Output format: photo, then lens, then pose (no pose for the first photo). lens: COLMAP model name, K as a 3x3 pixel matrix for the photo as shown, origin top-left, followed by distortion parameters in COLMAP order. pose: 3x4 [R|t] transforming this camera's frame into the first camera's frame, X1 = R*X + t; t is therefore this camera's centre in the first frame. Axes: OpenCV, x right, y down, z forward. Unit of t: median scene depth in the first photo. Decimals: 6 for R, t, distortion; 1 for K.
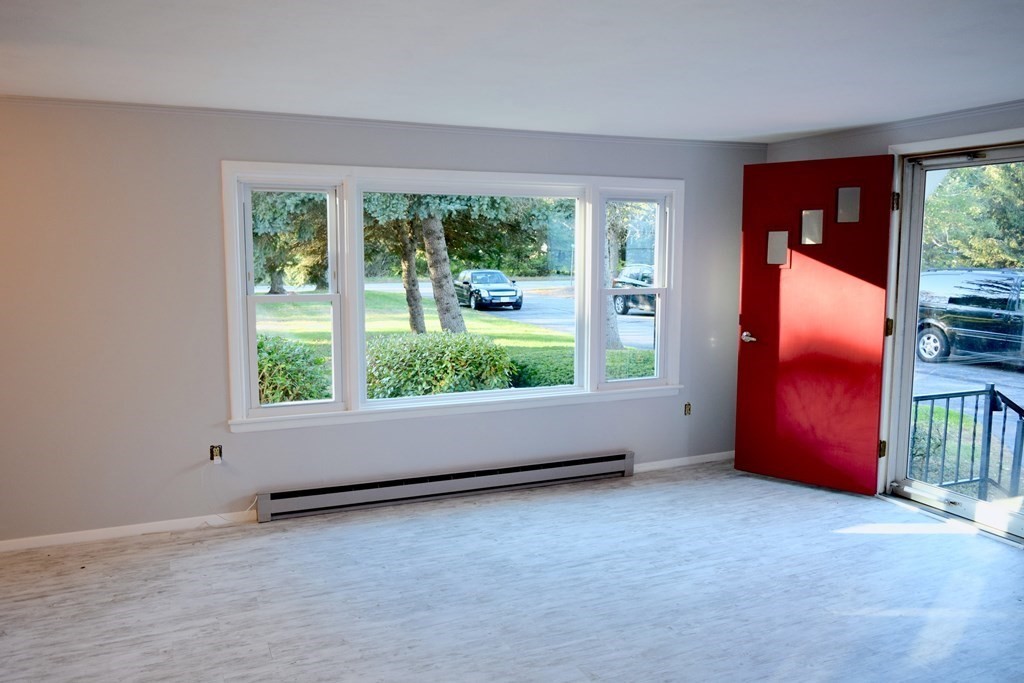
lens RADIAL K [[793.7, 0, 512.0], [0, 793.7, 341.5], [0, 0, 1]] dist [-0.000243, 0.001936]
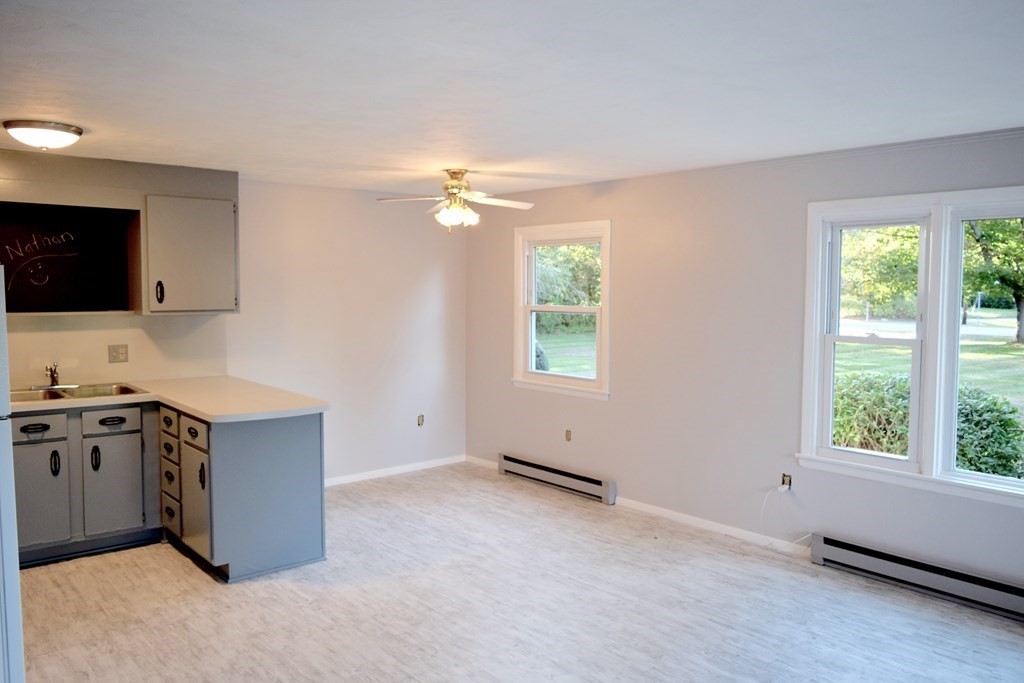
lens RADIAL K [[793.7, 0, 512.0], [0, 793.7, 341.5], [0, 0, 1]] dist [-0.000243, 0.001936]
pose [[0.295699, 0.063746, -0.953152, 0.532965], [-0.112297, 0.993173, 0.031584, -0.037362], [0.948658, 0.097697, 0.300839, 0.342192]]
